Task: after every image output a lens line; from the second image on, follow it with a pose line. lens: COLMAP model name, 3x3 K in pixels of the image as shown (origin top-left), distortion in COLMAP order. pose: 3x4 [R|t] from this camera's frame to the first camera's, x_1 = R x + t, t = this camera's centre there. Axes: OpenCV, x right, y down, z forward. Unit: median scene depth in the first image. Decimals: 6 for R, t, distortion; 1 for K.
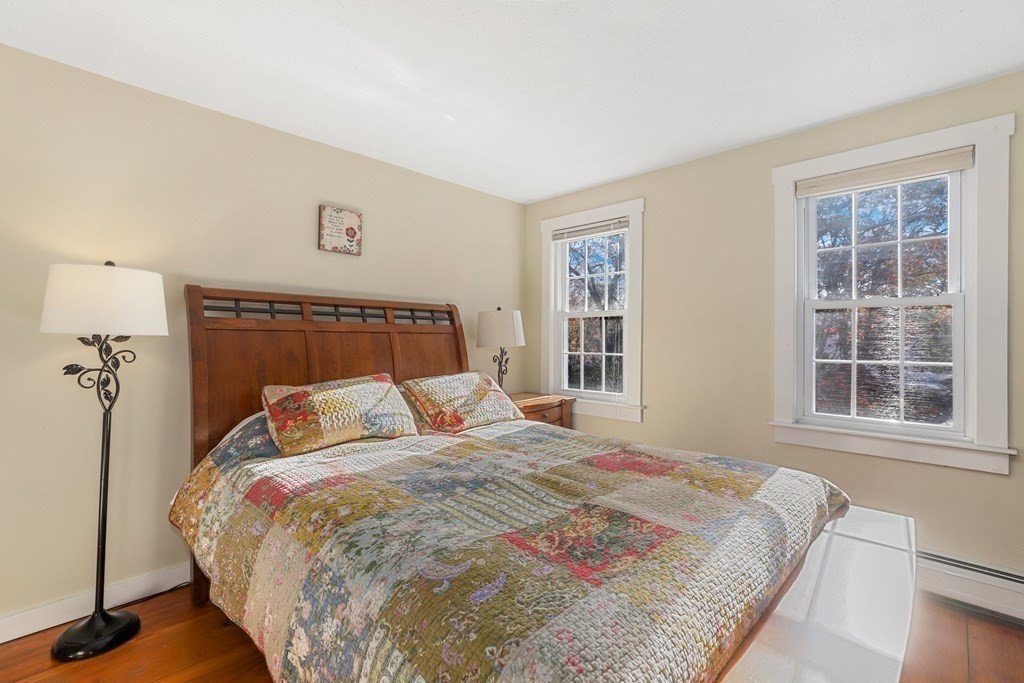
lens RADIAL K [[464.6, 0, 510.6], [0, 464.6, 338.7], [0, 0, 1]] dist [-0.002778, 0.002256]
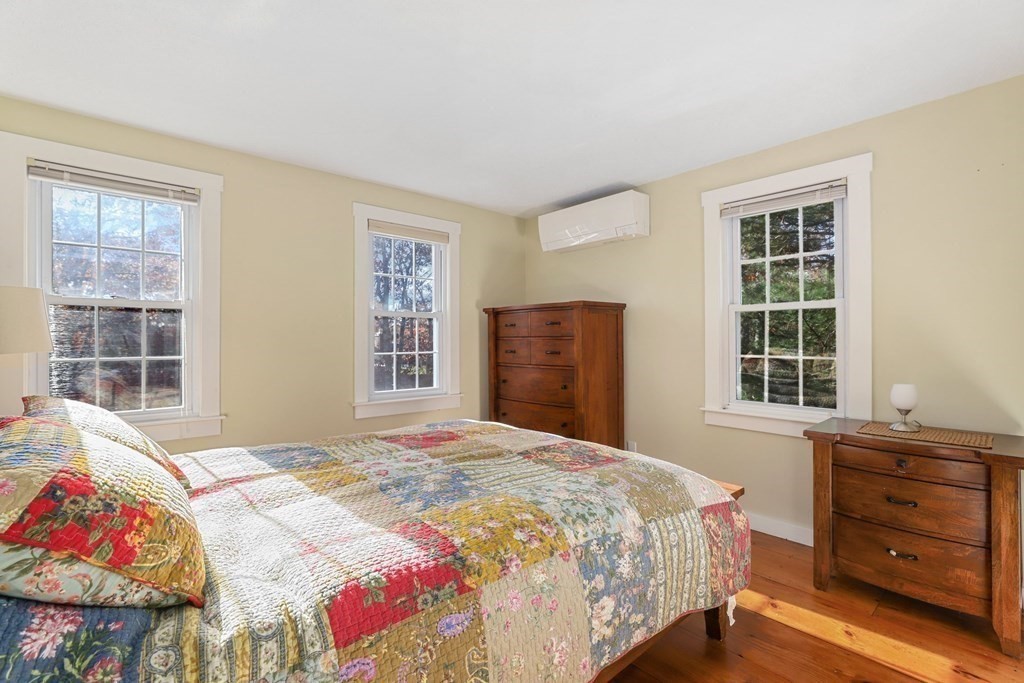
lens RADIAL K [[464.6, 0, 503.8], [0, 464.6, 339.8], [0, 0, 1]] dist [-0.002778, 0.002256]
pose [[0.062357, 0.002953, 0.998050, -1.348097], [-0.006281, 0.999977, -0.002566, 0.003059], [-0.998034, -0.006109, 0.062374, 0.996469]]
